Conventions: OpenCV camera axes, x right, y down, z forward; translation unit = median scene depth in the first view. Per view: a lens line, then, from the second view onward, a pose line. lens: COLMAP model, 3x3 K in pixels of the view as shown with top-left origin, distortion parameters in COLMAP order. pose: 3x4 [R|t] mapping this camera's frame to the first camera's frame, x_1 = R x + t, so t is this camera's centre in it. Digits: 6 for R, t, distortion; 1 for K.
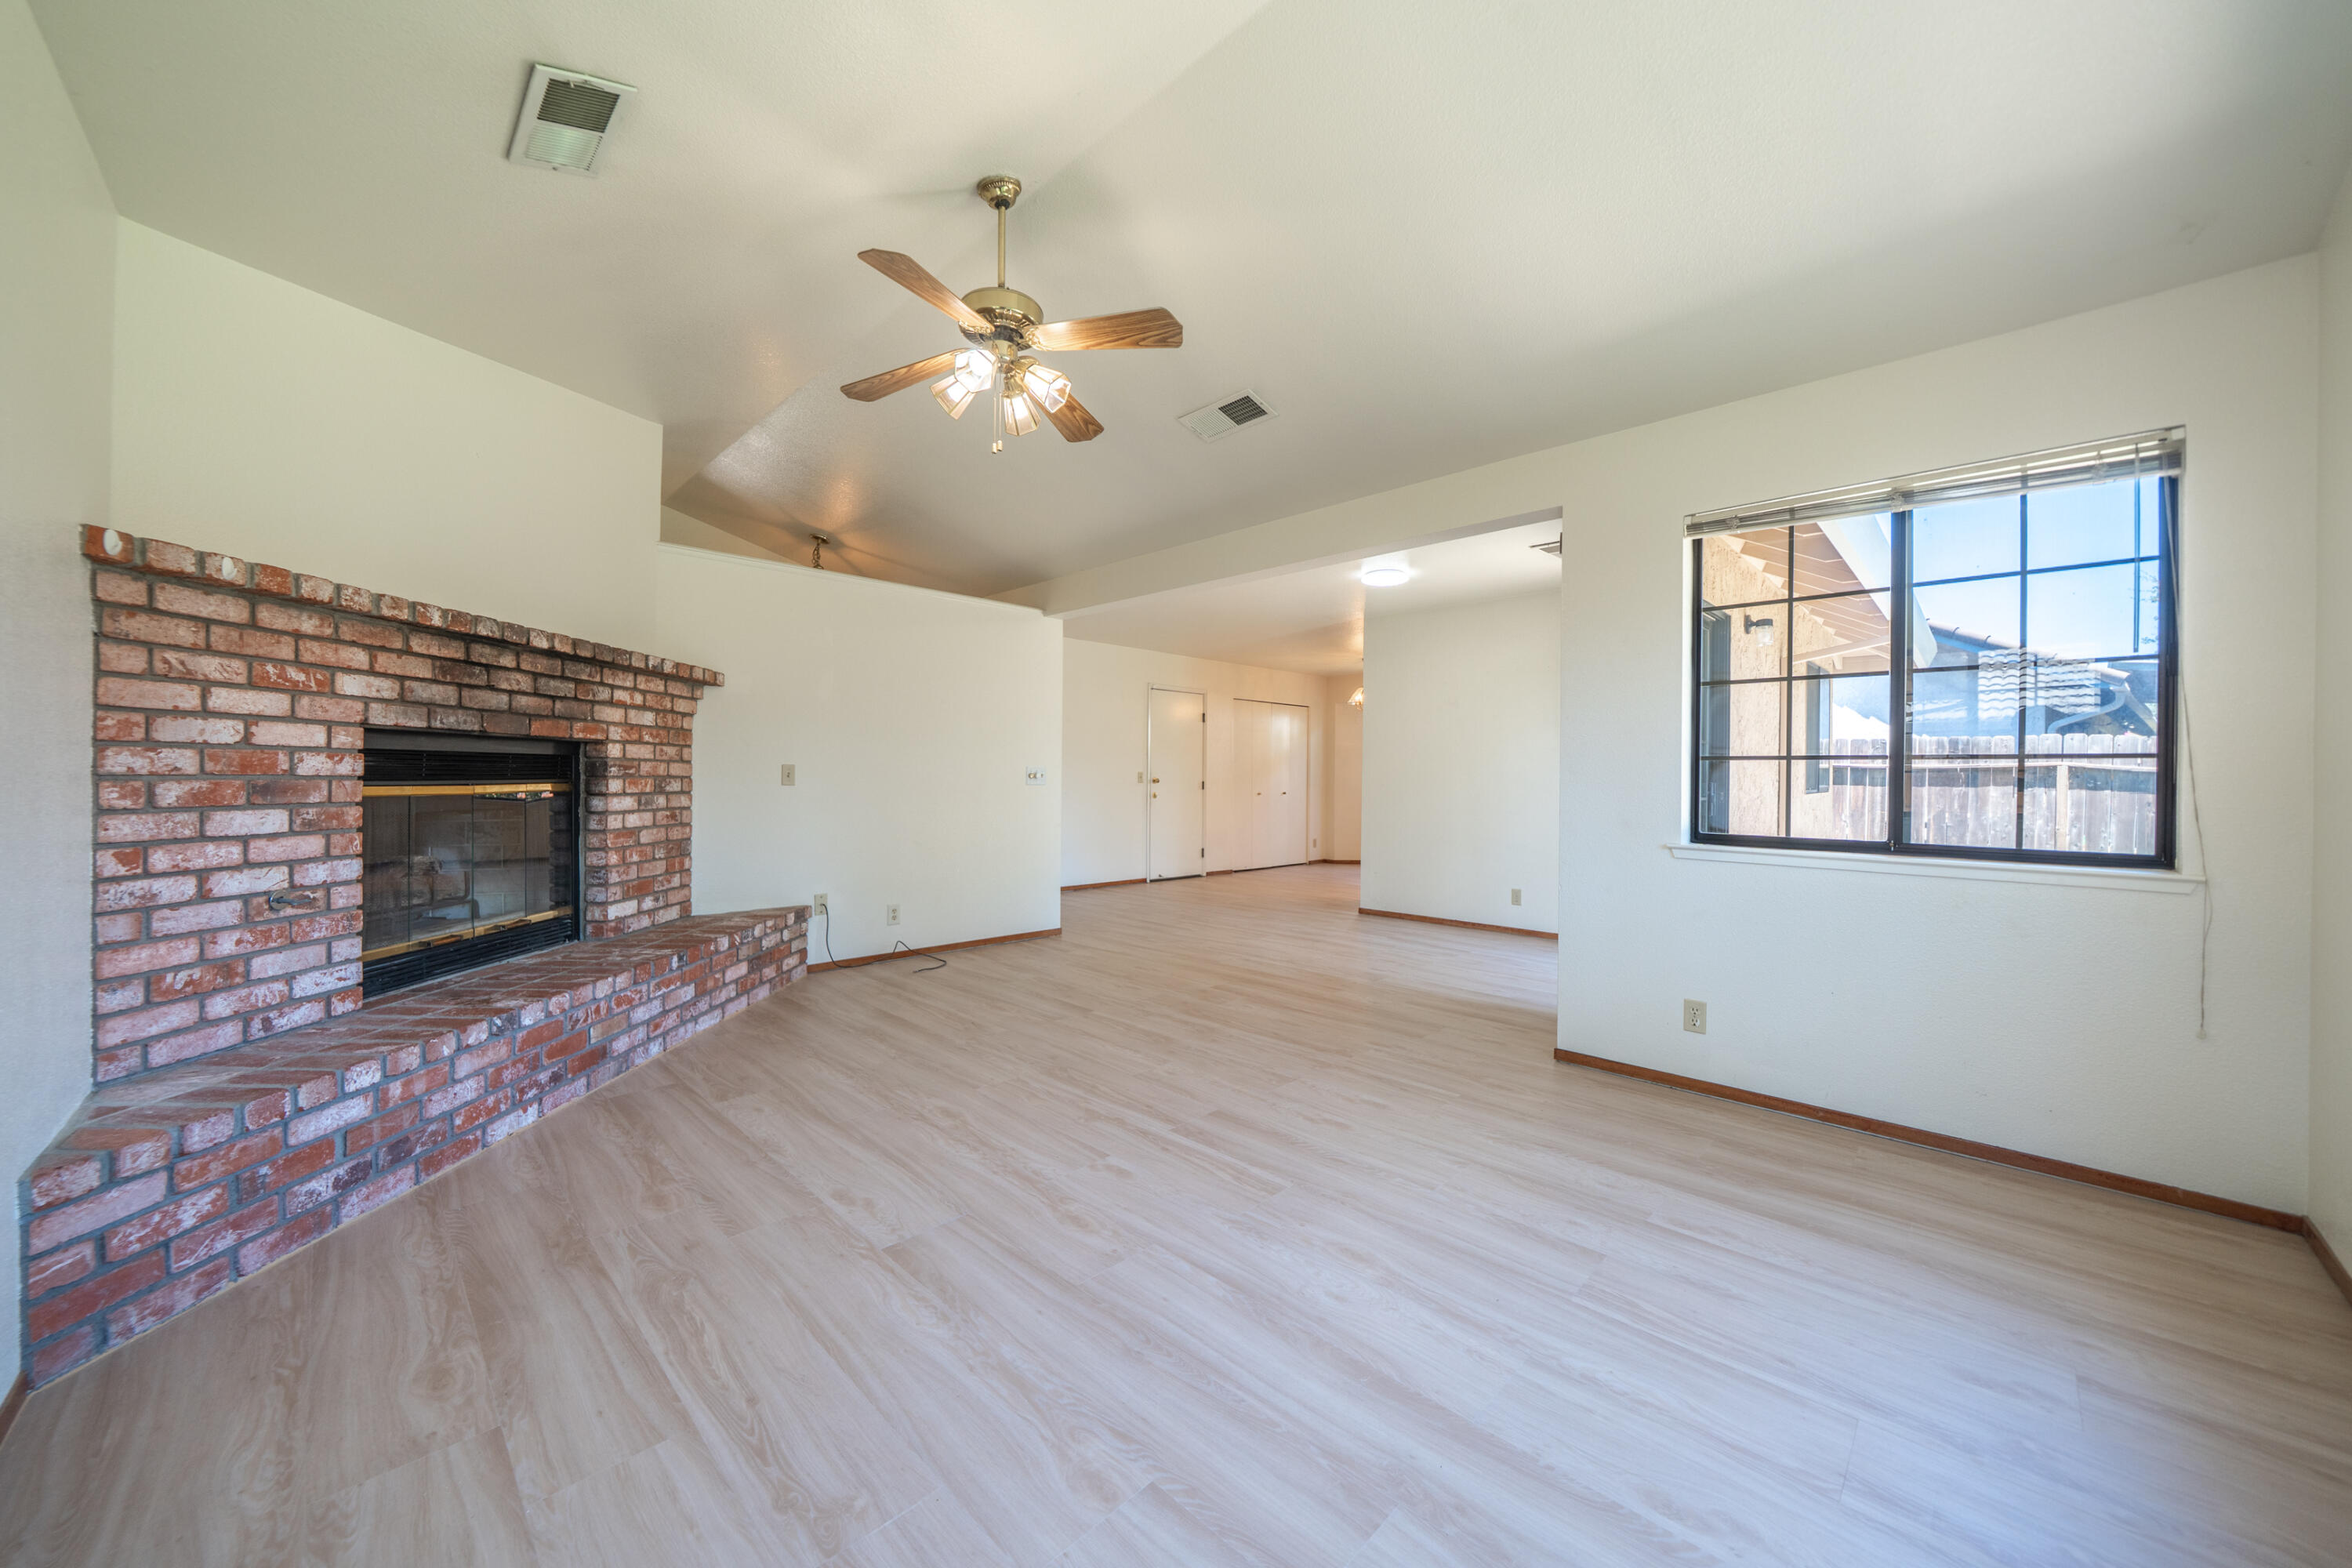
lens RADIAL K [[853.3, 0, 1166.5], [0, 853.3, 783.5], [0, 0, 1]] dist [-0.013510, 0.000148]
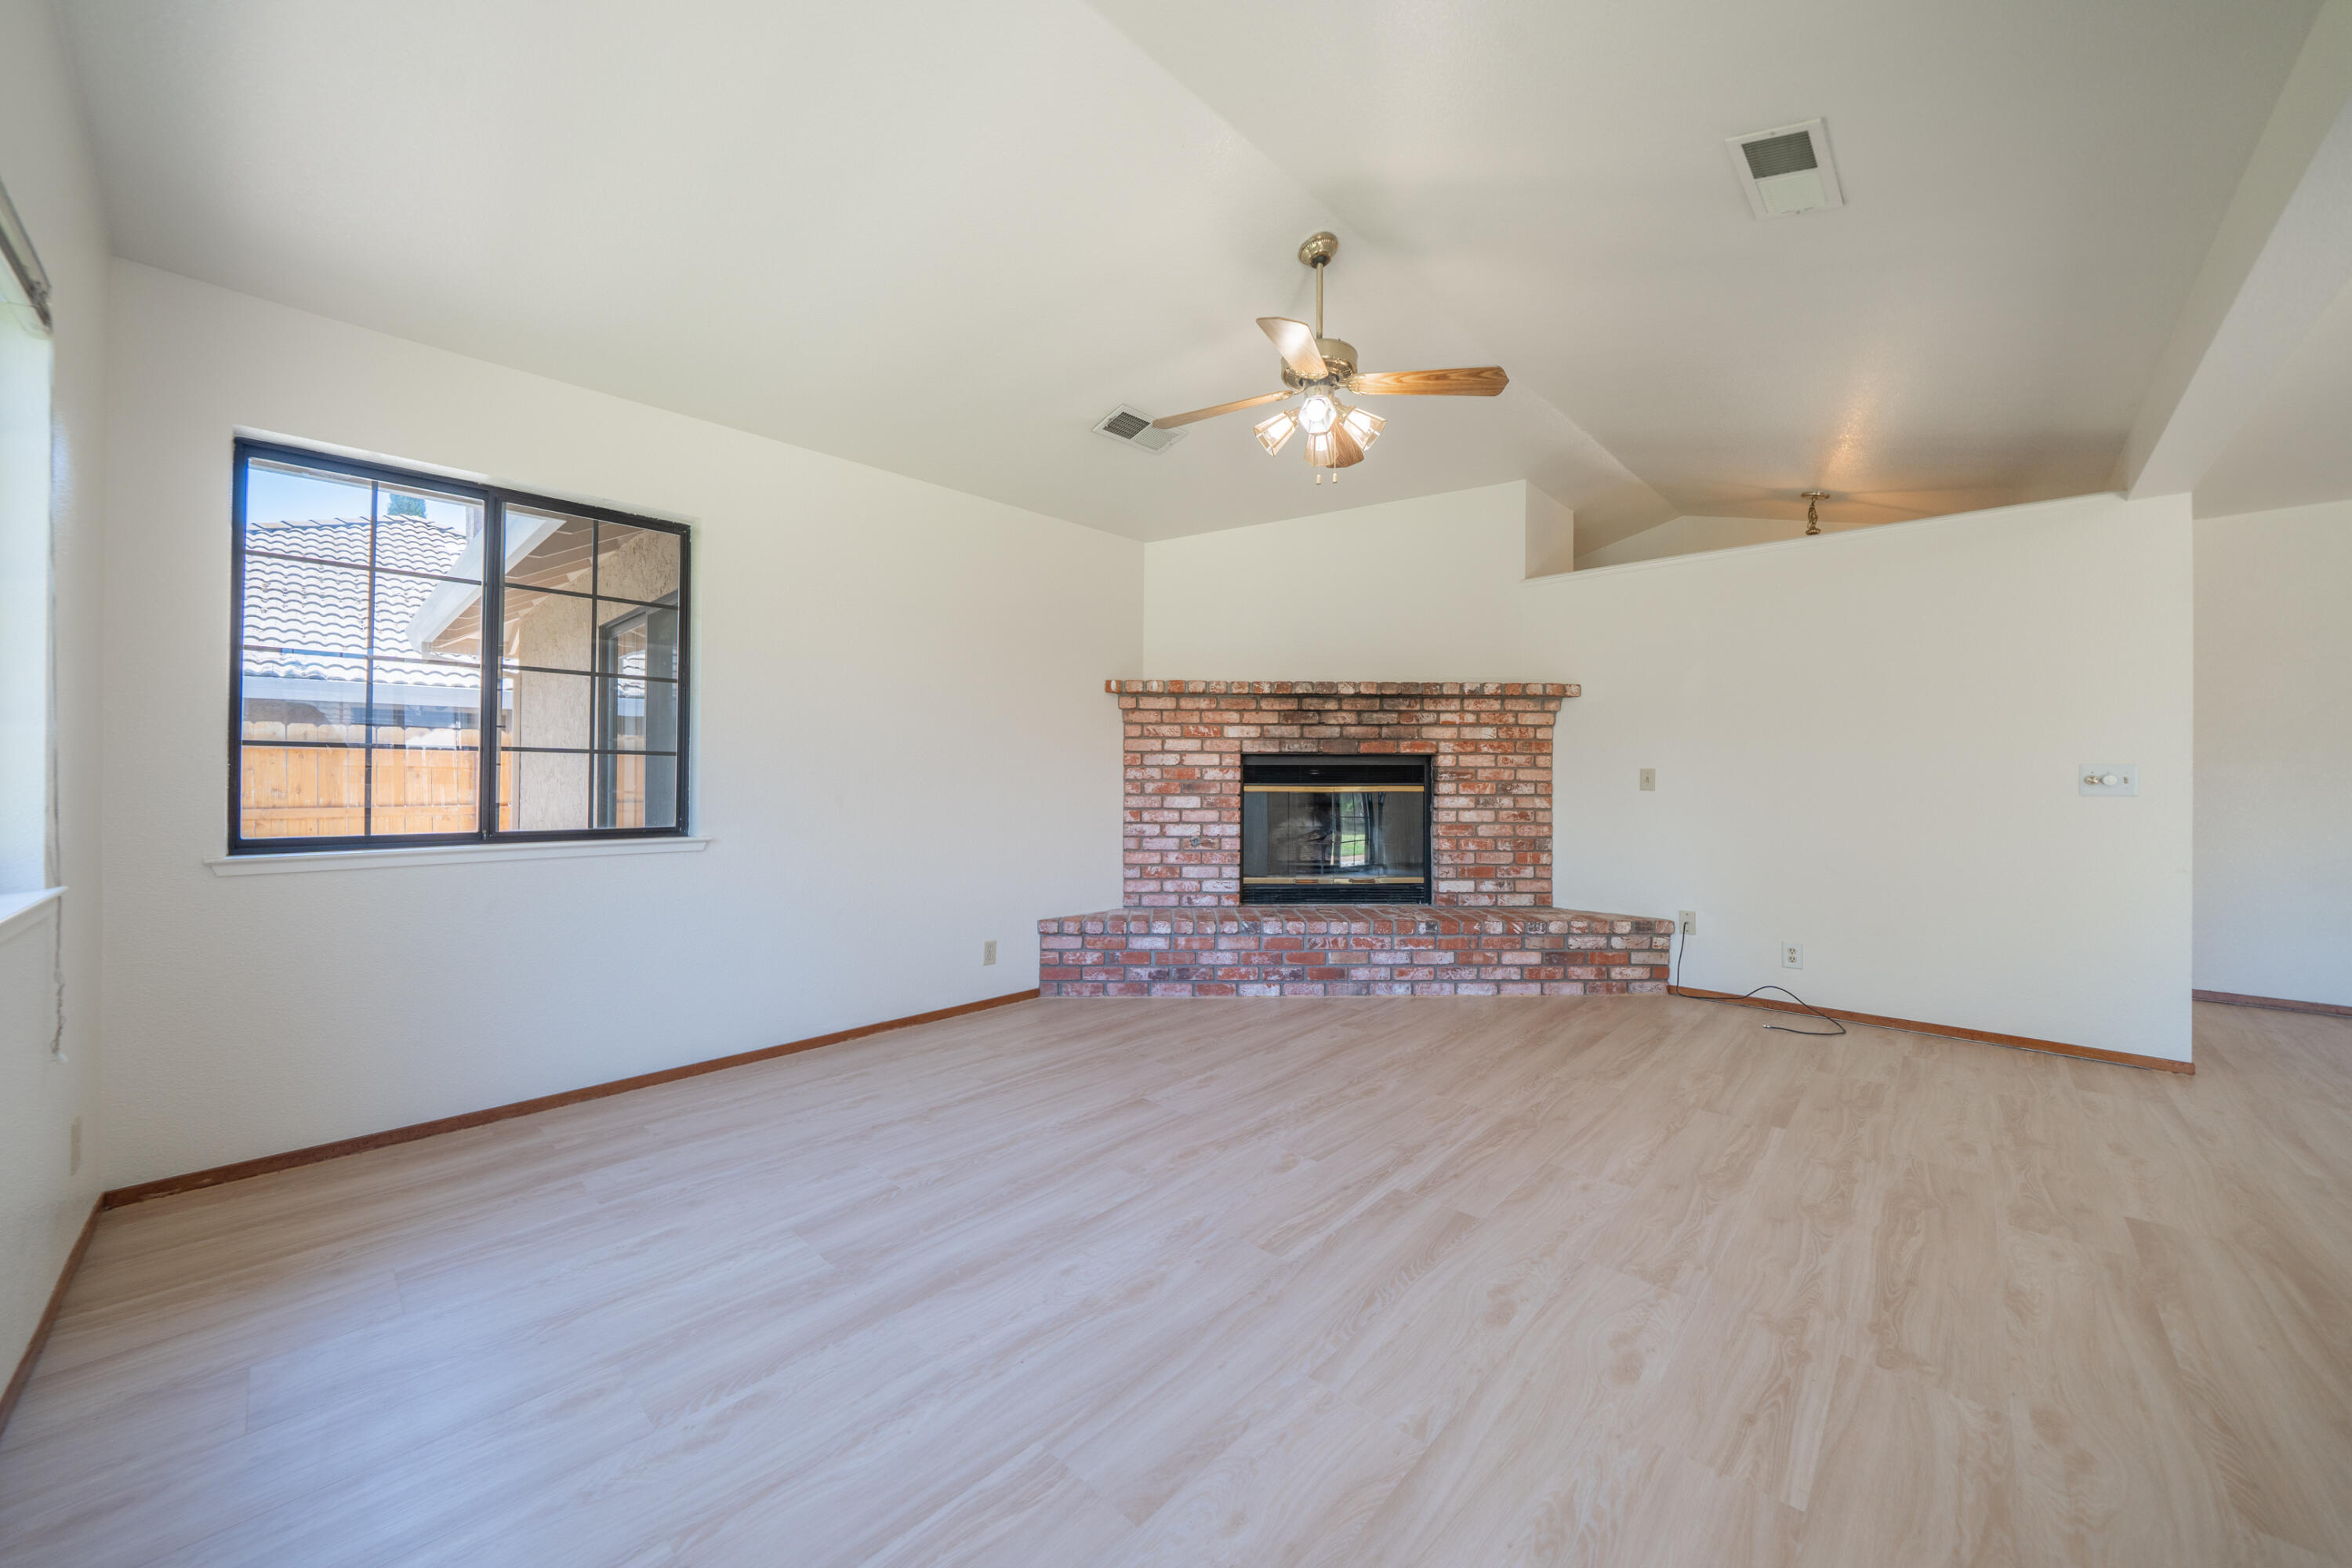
lens RADIAL K [[858.5, 0, 1167.0], [0, 858.5, 776.1], [0, 0, 1]] dist [-0.004248, -0.000119]
pose [[0.024265, -0.009265, -0.999663, 0.923812], [-0.010679, 0.999898, -0.009526, 0.001909], [0.999649, 0.010907, 0.024164, 0.792795]]
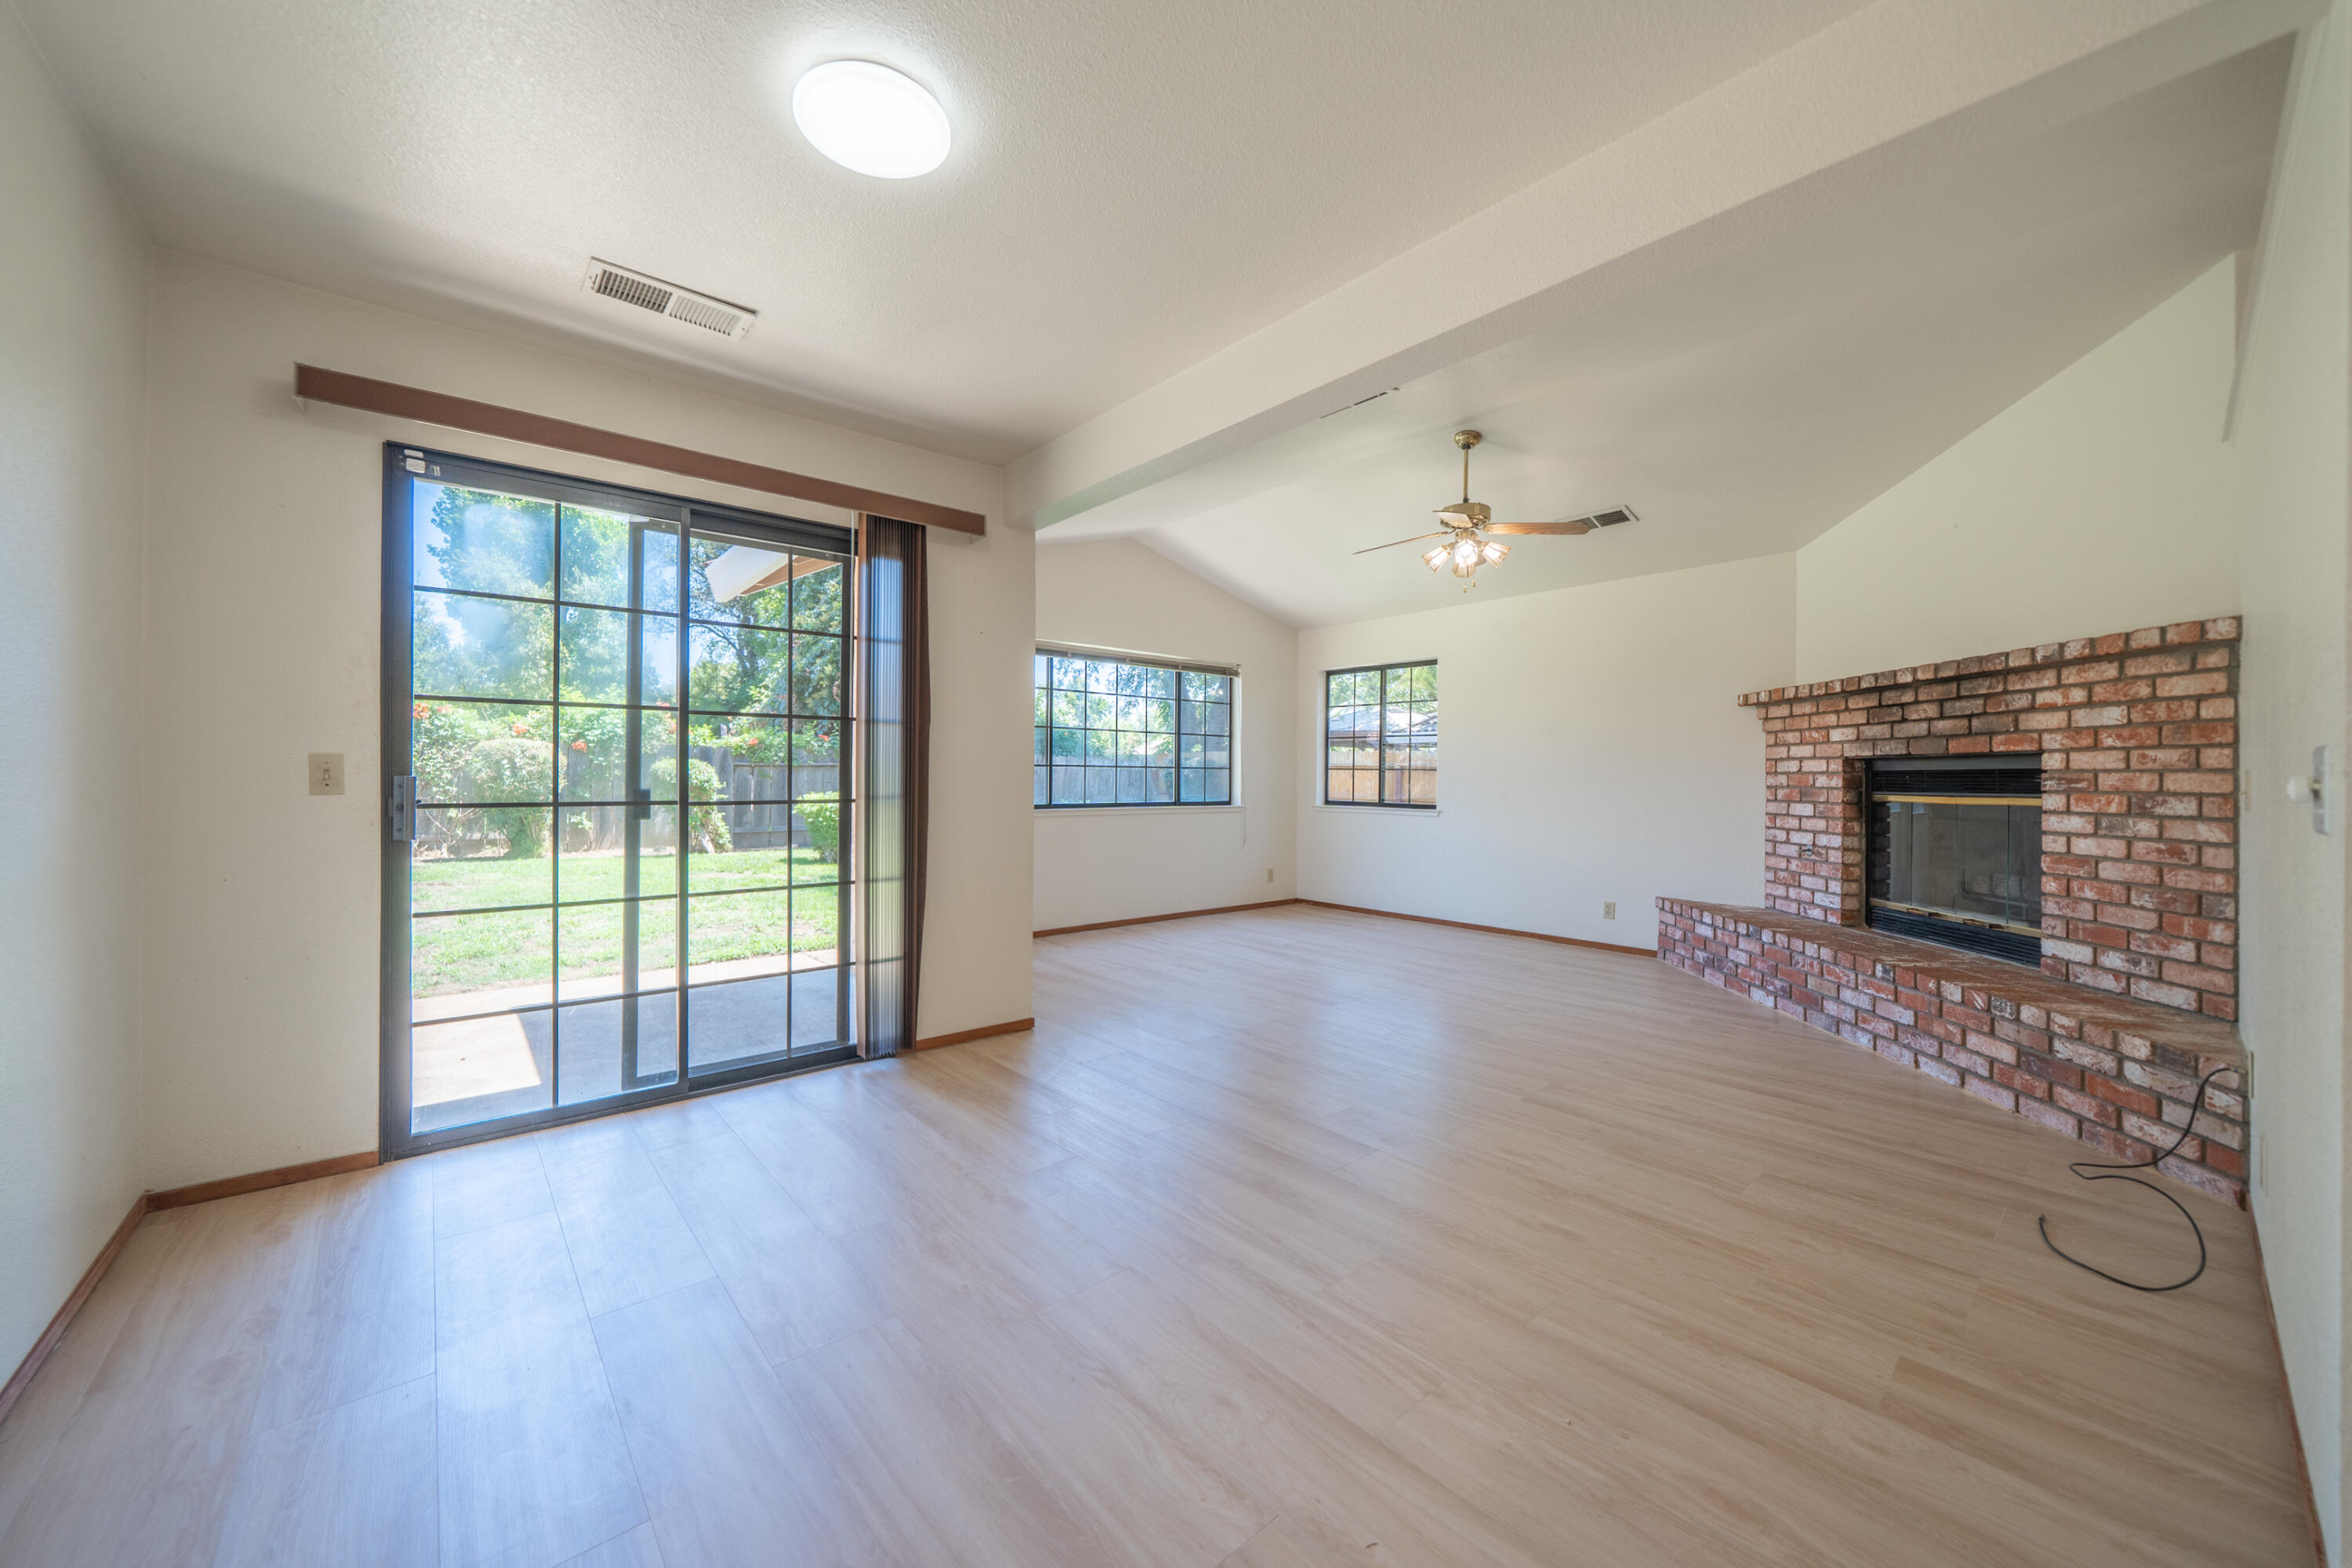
lens RADIAL K [[858.5, 0, 1167.0], [0, 858.5, 776.1], [0, 0, 1]] dist [-0.004248, -0.000119]
pose [[-0.996925, -0.017814, 0.076313, 0.267859], [-0.017298, 0.999823, 0.007407, -0.021024], [-0.076432, 0.006064, -0.997056, 2.813337]]
